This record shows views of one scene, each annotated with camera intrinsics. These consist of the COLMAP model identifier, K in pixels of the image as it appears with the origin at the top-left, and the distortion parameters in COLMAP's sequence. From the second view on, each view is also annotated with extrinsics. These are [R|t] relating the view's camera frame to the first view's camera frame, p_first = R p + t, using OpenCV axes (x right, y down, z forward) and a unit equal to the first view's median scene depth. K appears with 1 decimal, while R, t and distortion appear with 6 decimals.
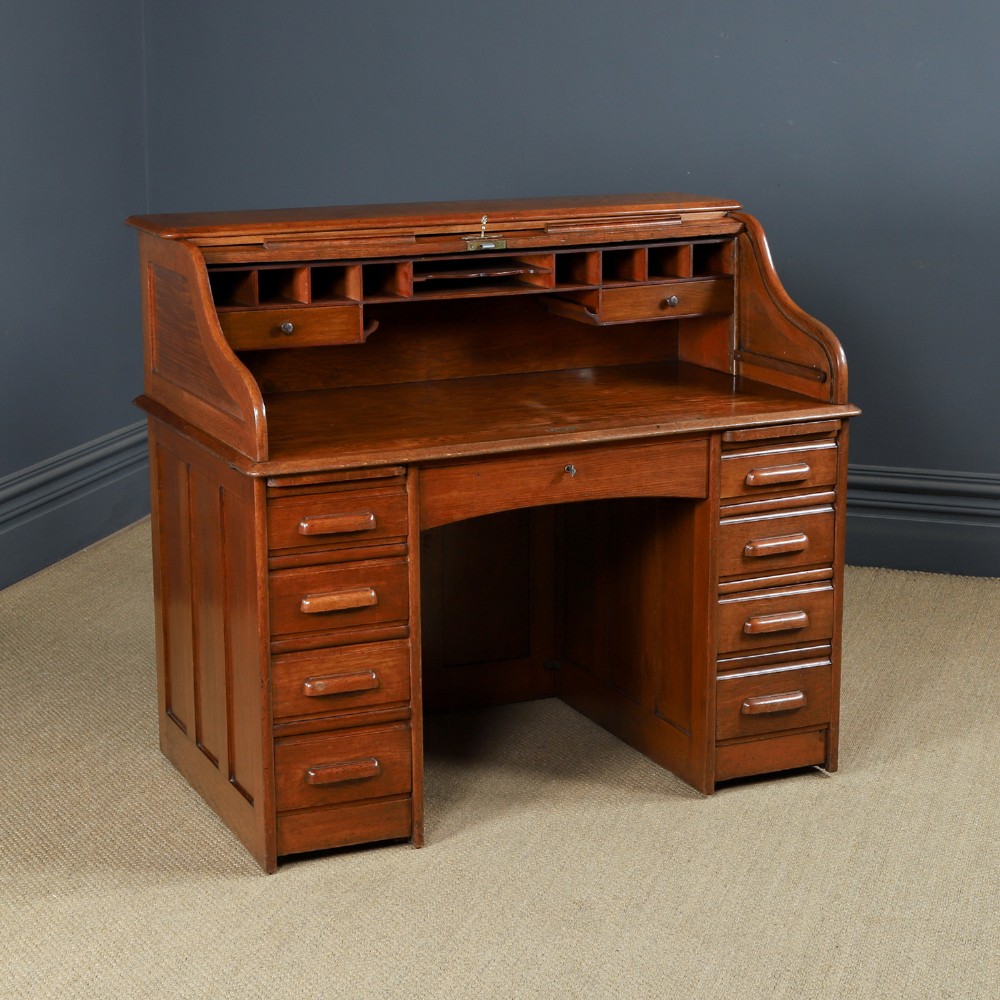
lens RADIAL K [[2438.1, 0, 541.2], [0, 2438.1, 492.1], [0, 0, 1]] dist [0.082258, 0.000000]
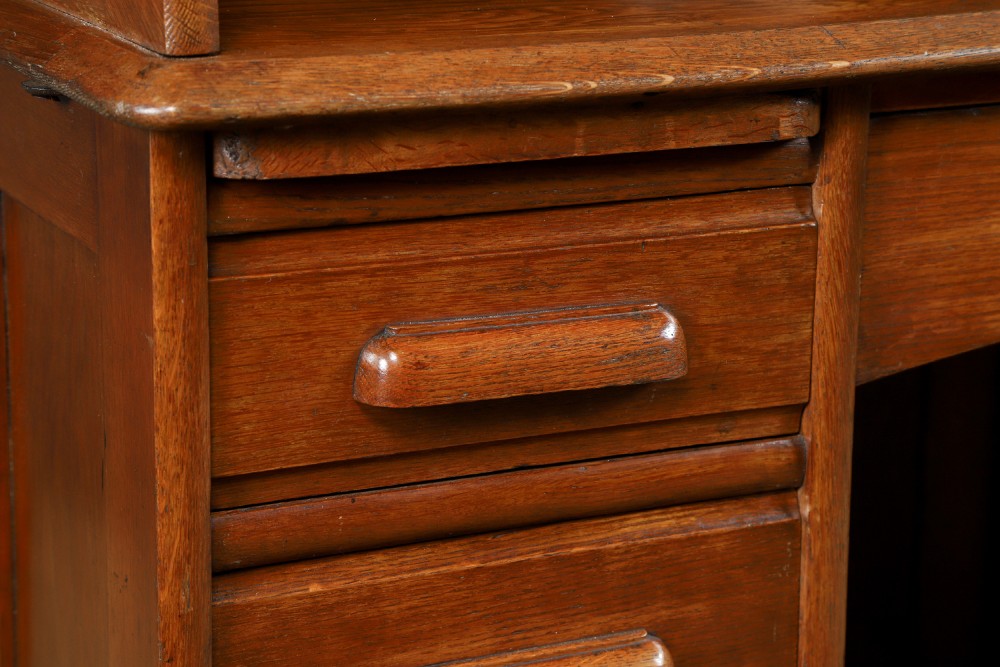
lens RADIAL K [[2545.4, 0, 494.7], [0, 2545.4, 335.3], [0, 0, 1]] dist [0.498189, 0.000000]
pose [[0.999527, 0.007788, 0.029740, -0.089648], [-0.008659, 0.999535, 0.029248, 0.004225], [-0.029498, -0.029491, 0.999130, 0.739833]]
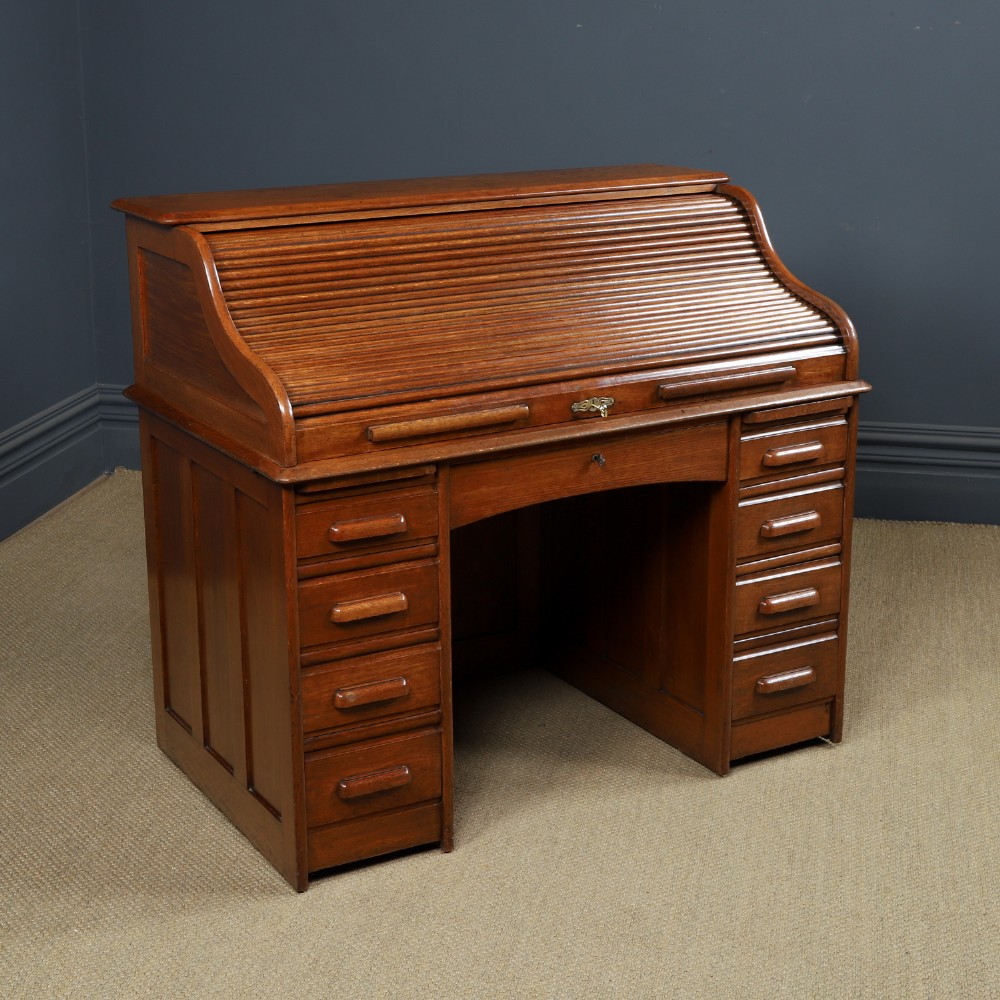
lens RADIAL K [[1918.1, 0, 517.2], [0, 1918.1, 486.7], [0, 0, 1]] dist [0.064505, 0.000000]
pose [[0.995127, -0.027577, 0.094667, -0.092220], [0.022646, 0.998350, 0.052770, -0.039177], [-0.095966, -0.050369, 0.994109, 0.247492]]
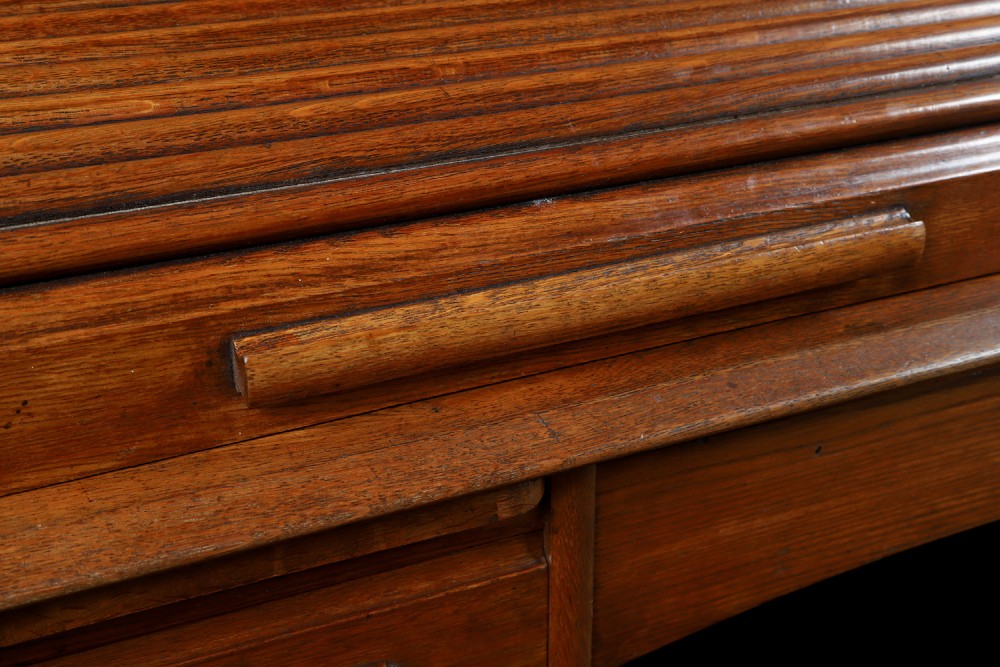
lens RADIAL K [[1349.2, 0, 494.1], [0, 1349.2, 342.9], [0, 0, 1]] dist [0.089702, 0.000000]
pose [[0.999760, 0.003618, -0.021612, -0.055851], [0.001333, 0.974403, 0.224803, -0.049041], [0.021872, -0.224778, 0.974165, 0.851835]]
